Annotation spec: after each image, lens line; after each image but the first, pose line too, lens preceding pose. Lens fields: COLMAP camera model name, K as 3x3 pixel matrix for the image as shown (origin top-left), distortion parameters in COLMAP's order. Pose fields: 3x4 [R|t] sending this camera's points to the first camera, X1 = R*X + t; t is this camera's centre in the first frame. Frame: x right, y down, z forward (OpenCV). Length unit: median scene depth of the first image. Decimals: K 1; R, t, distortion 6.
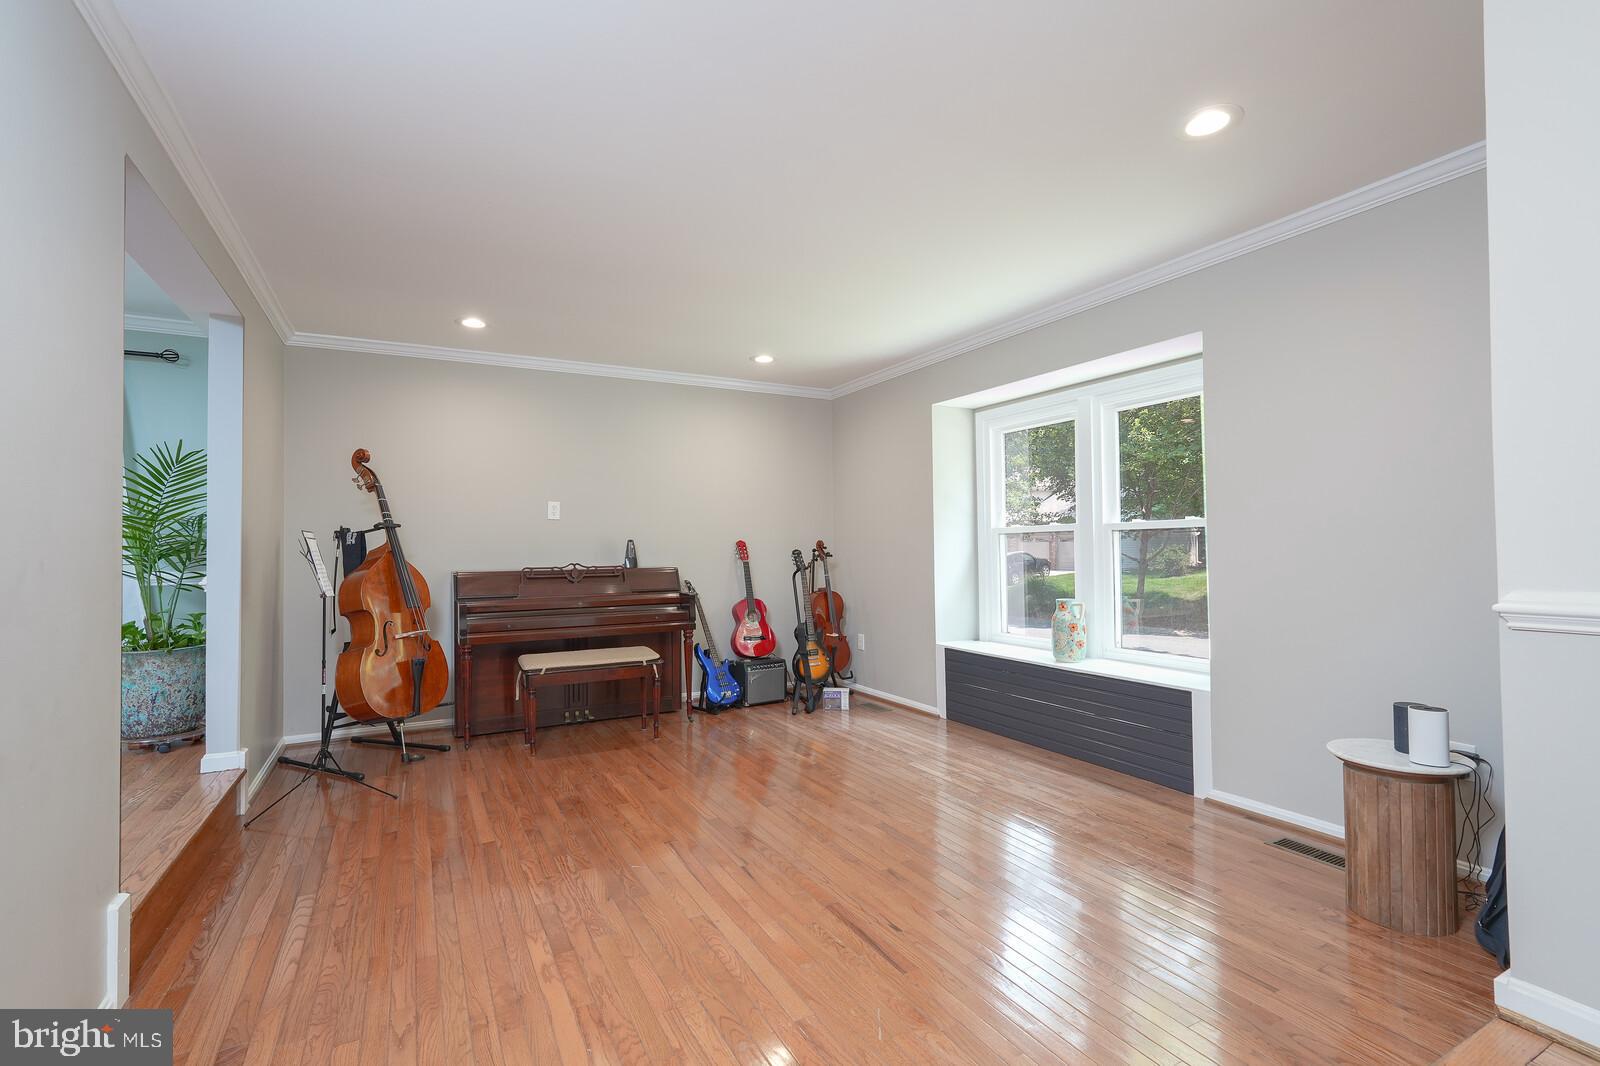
lens RADIAL K [[721.4, 0, 800.5], [0, 721.4, 534.3], [0, 0, 1]] dist [-0.009289, 0.005095]
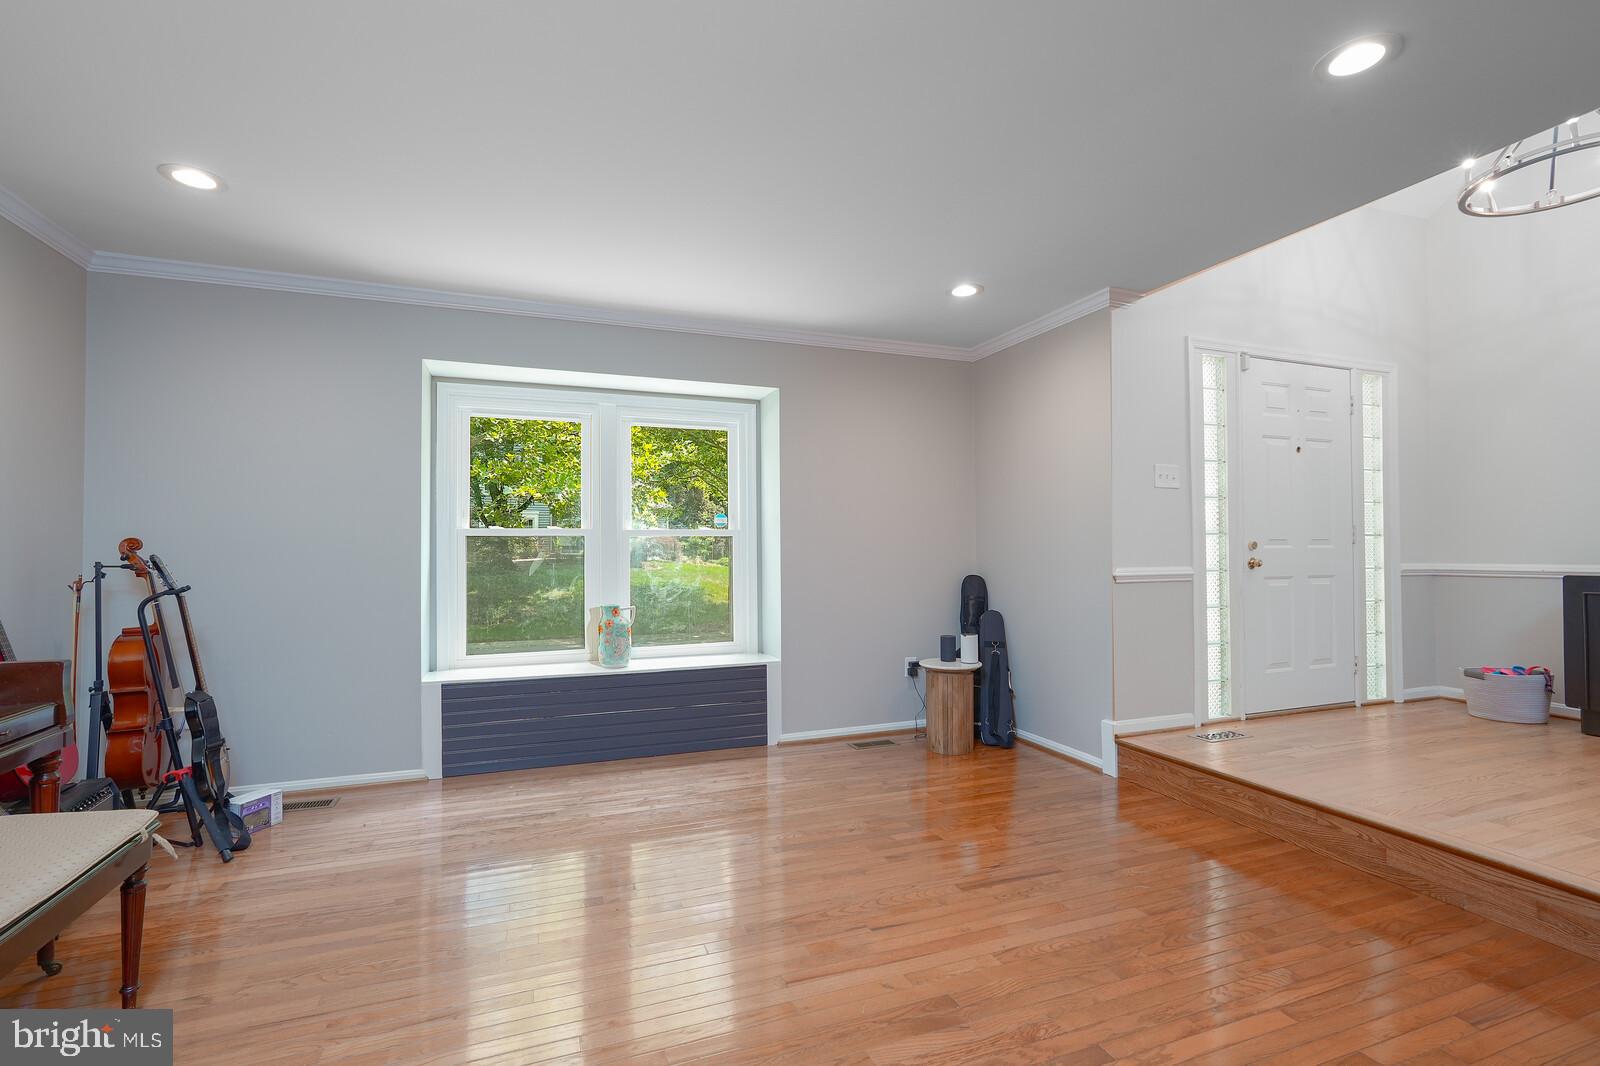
lens RADIAL K [[721.4, 0, 802.7], [0, 721.4, 532.6], [0, 0, 1]] dist [-0.009289, 0.005095]
pose [[0.139476, 0.033641, 0.989654, -0.724978], [-0.016720, 0.999360, -0.031614, 0.022647], [-0.990084, -0.012137, 0.139949, 0.751371]]
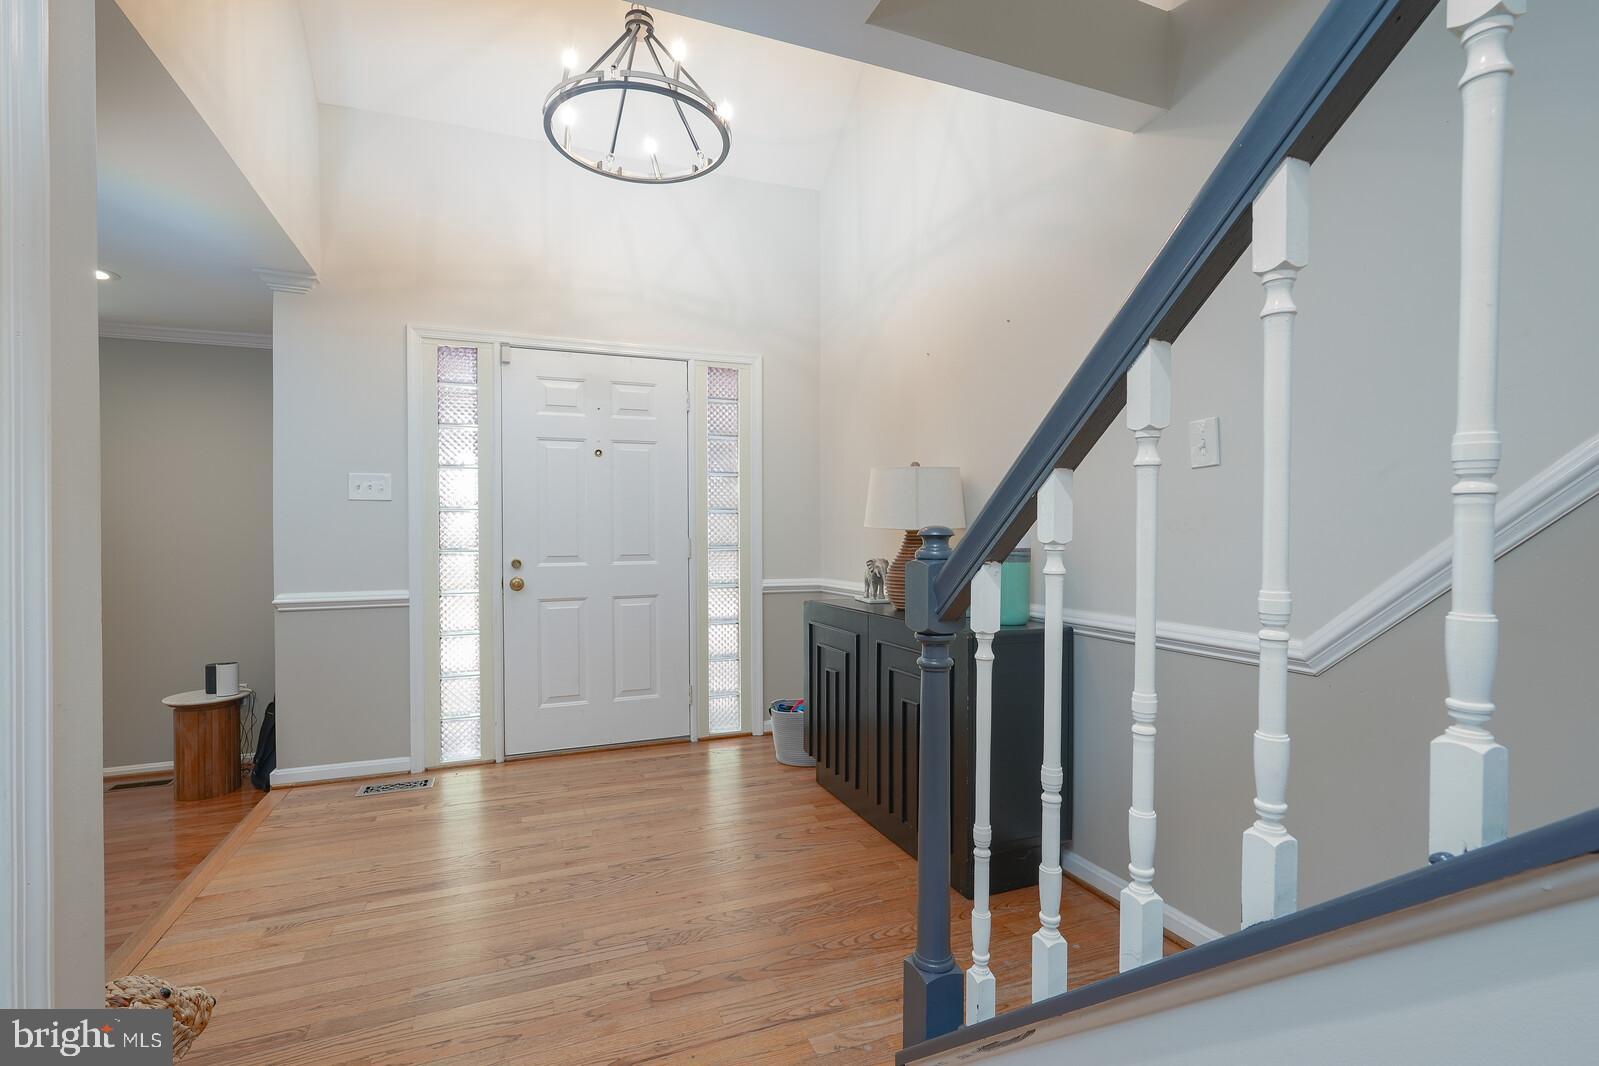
lens RADIAL K [[720.9, 0, 787.6], [0, 720.9, 531.9], [0, 0, 1]] dist [-0.009289, 0.005095]
pose [[0.132192, 0.009062, 0.991183, -0.423520], [-0.015991, 0.999848, -0.007009, -0.052127], [-0.991095, -0.014923, 0.132317, -0.354934]]
